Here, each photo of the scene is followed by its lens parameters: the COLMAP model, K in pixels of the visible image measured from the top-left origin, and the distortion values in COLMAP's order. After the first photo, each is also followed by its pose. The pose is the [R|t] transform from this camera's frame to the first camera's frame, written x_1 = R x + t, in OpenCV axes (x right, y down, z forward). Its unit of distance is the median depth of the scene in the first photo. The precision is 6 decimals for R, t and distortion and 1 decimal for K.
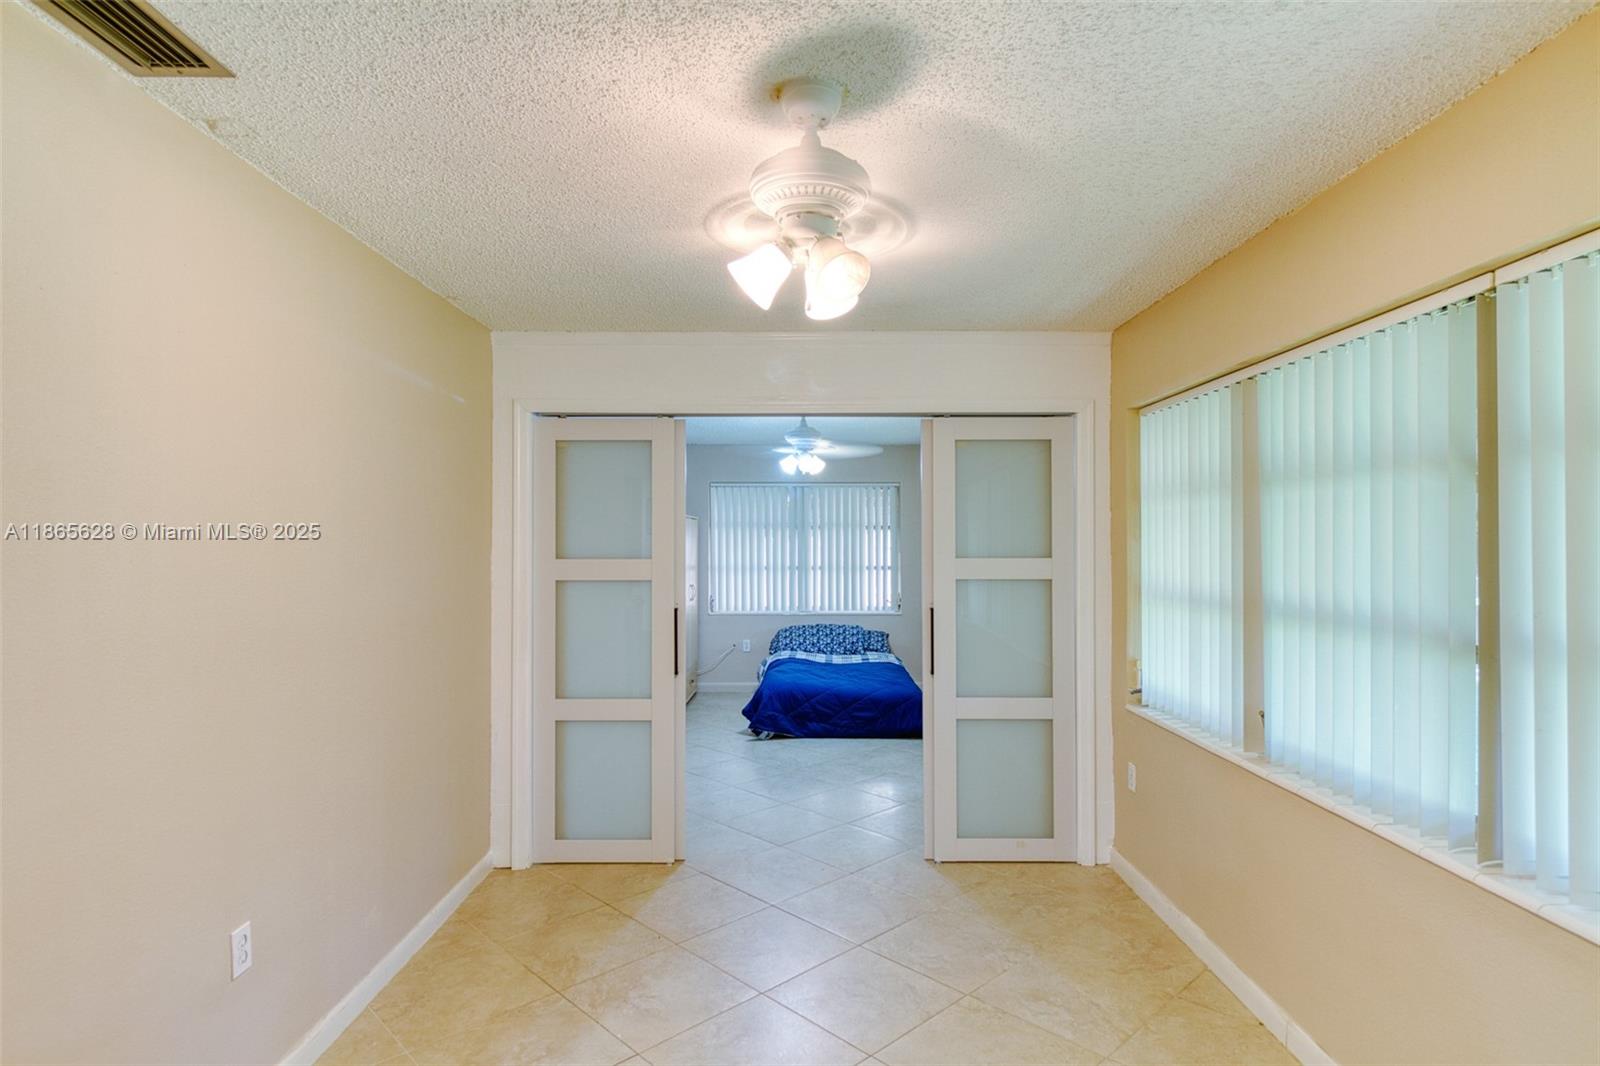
lens RADIAL K [[845.9, 0, 800.0], [0, 845.9, 533.0], [0, 0, 1]] dist [0.003359, -0.000356]
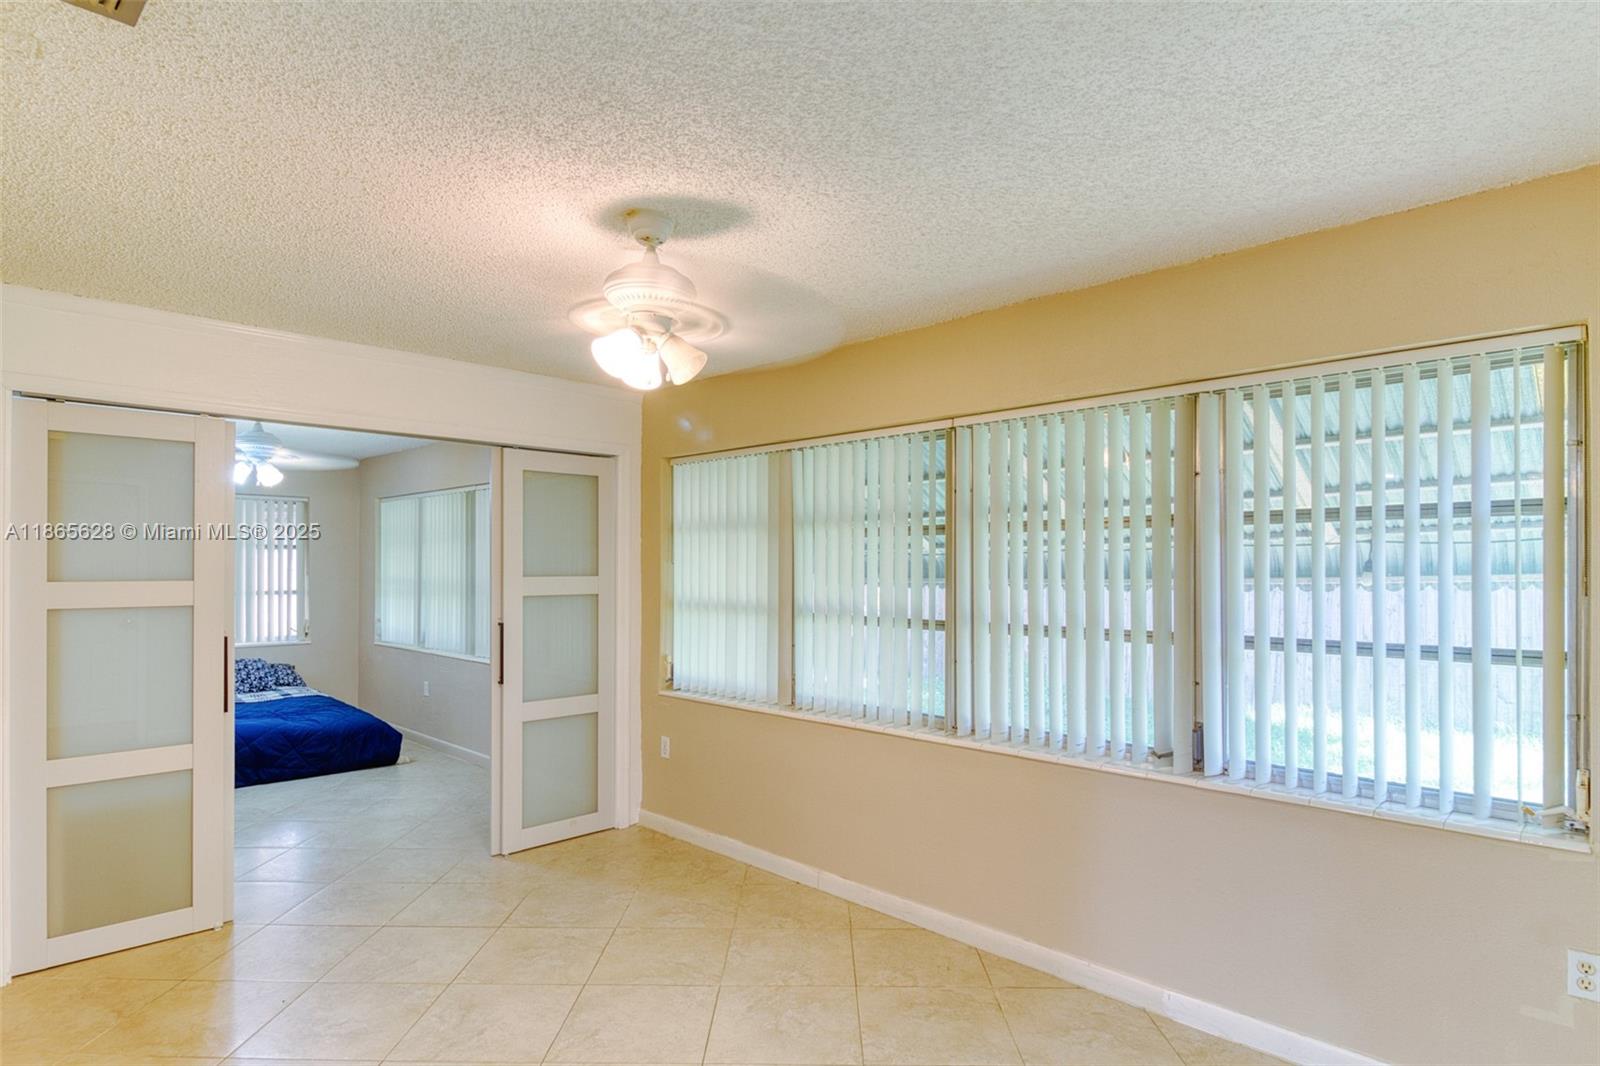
lens RADIAL K [[859.0, 0, 801.9], [0, 859.0, 561.2], [0, 0, 1]] dist [0.001164, -0.001117]
pose [[0.709675, 0.004482, 0.704515, -0.163756], [-0.008737, 0.999959, 0.002438, 0.001540], [-0.704475, -0.007886, 0.709685, -0.025616]]
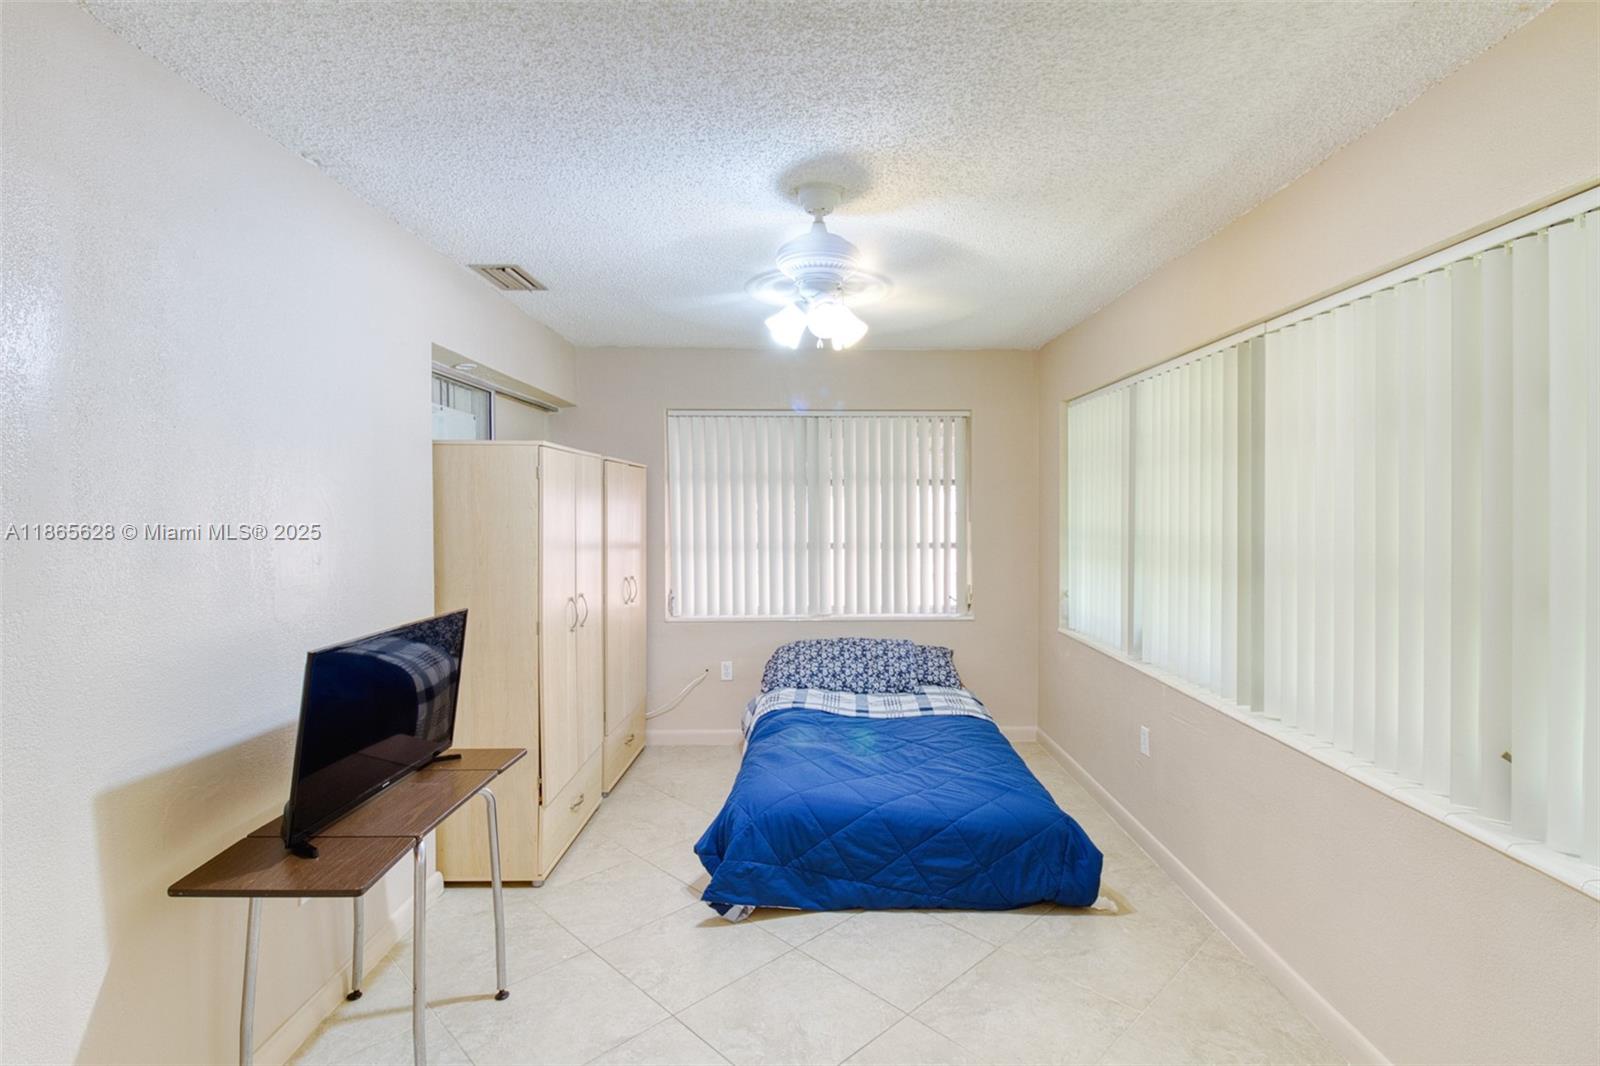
lens RADIAL K [[792.7, 0, 802.1], [0, 792.7, 510.0], [0, 0, 1]] dist [0.001101, 0.000153]
pose [[0.999890, -0.001668, -0.014710, 0.001138], [0.001906, 0.999868, 0.016145, 0.005285], [0.014681, -0.016172, 0.999761, 0.431101]]
